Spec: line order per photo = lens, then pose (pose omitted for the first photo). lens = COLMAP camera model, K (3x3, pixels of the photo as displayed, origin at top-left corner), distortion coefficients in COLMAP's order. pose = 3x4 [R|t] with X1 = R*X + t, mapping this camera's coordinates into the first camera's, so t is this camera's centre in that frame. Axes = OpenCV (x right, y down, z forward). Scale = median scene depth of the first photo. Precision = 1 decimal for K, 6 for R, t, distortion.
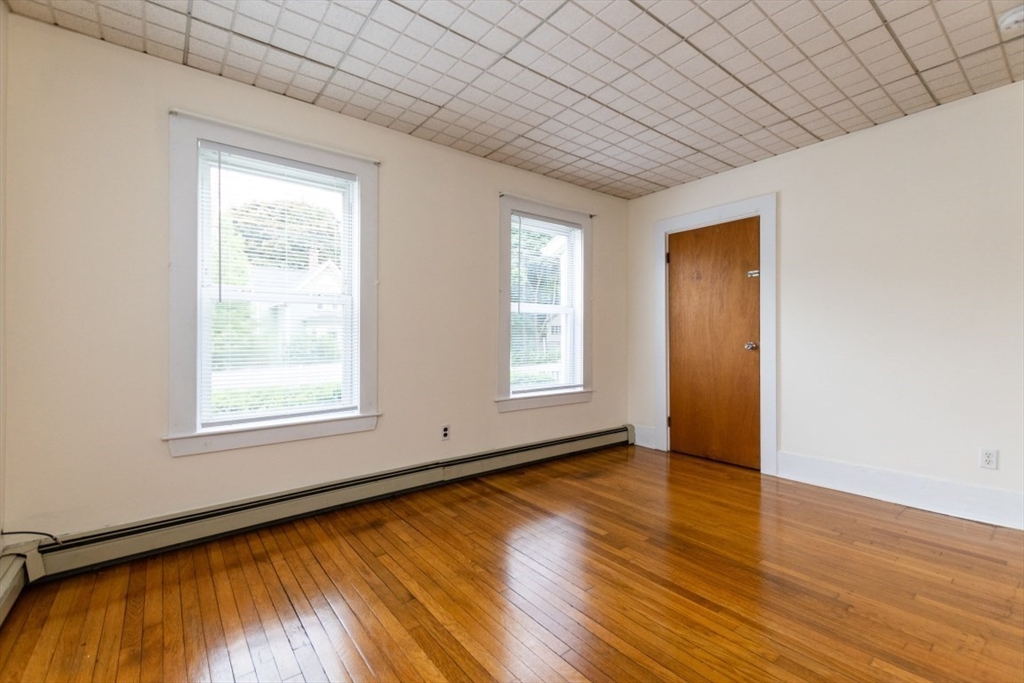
lens RADIAL K [[443.1, 0, 531.1], [0, 443.1, 329.9], [0, 0, 1]] dist [0.001681, -0.004526]
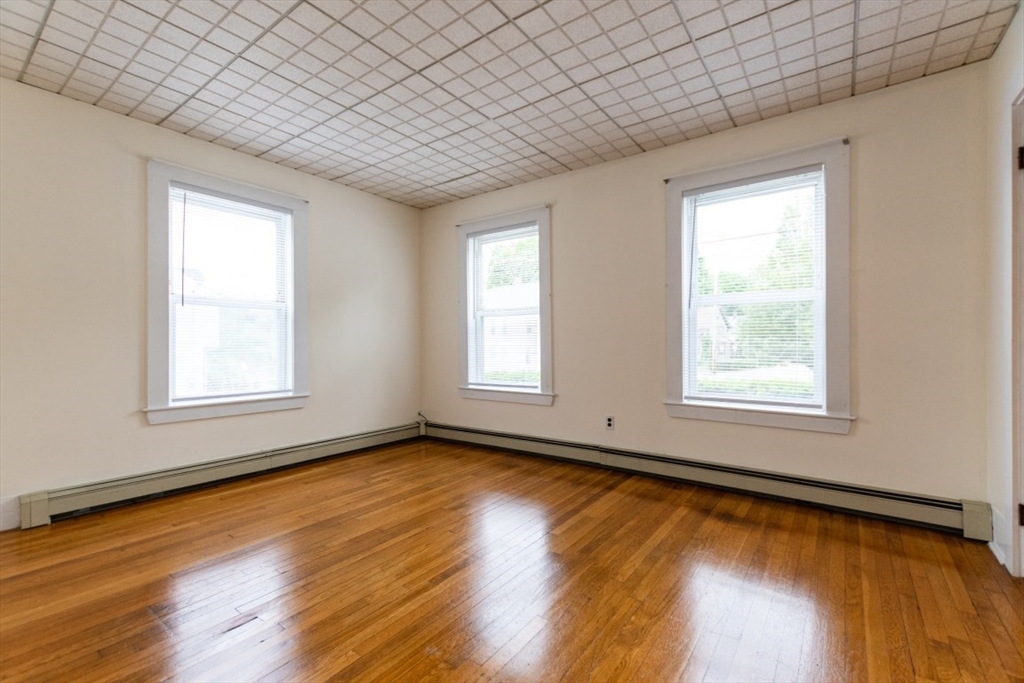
lens RADIAL K [[443.1, 0, 498.5], [0, 443.1, 333.3], [0, 0, 1]] dist [0.001681, -0.004526]
pose [[0.235434, -0.009055, -0.971848, 0.852445], [0.030075, 0.999546, -0.002028, 0.003206], [0.971425, -0.028751, 0.235599, 0.501427]]
